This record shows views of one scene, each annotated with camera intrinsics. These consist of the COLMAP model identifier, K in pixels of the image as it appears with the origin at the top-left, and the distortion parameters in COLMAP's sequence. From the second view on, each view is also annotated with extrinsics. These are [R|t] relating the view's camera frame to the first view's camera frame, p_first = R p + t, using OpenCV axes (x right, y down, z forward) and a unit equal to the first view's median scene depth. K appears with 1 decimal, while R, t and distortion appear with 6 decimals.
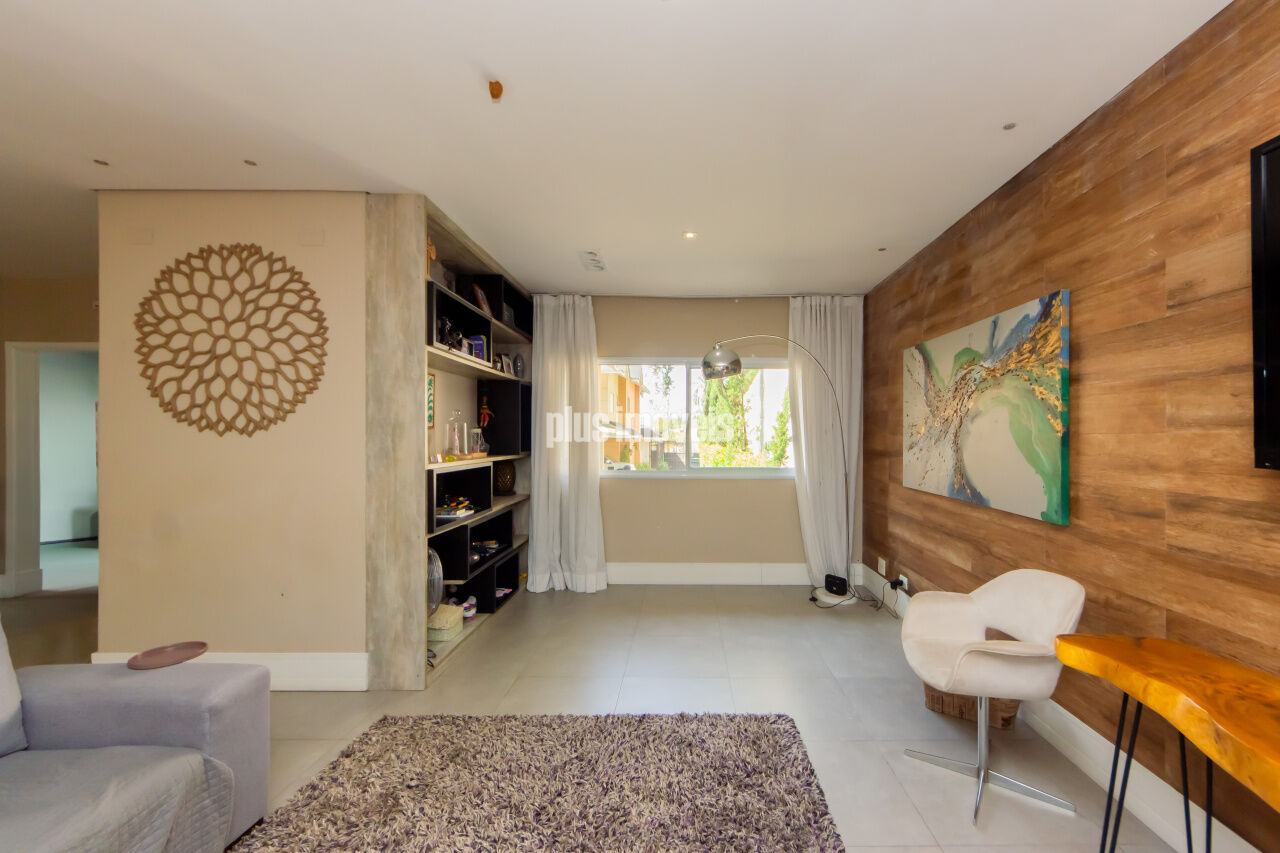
lens RADIAL K [[516.4, 0, 702.6], [0, 516.4, 435.1], [0, 0, 1]] dist [-0.000734, -0.000328]
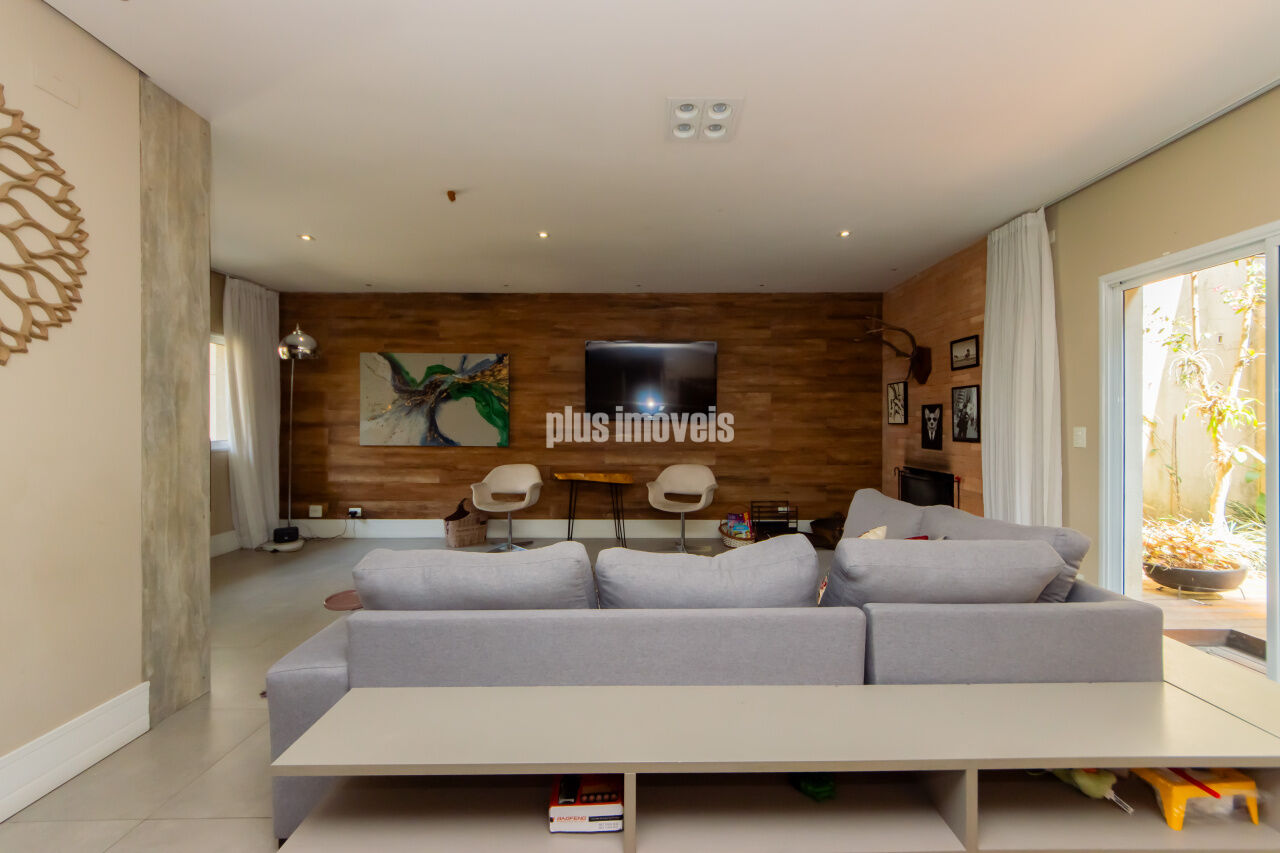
lens RADIAL K [[477.4, 0, 637.9], [0, 477.4, 420.2], [0, 0, 1]] dist [0.009945, -0.000199]
pose [[0.017272, -0.001090, 0.999850, -1.357734], [-0.002664, 0.999996, 0.001136, 0.033764], [-0.999847, -0.002683, 0.017269, 0.264034]]
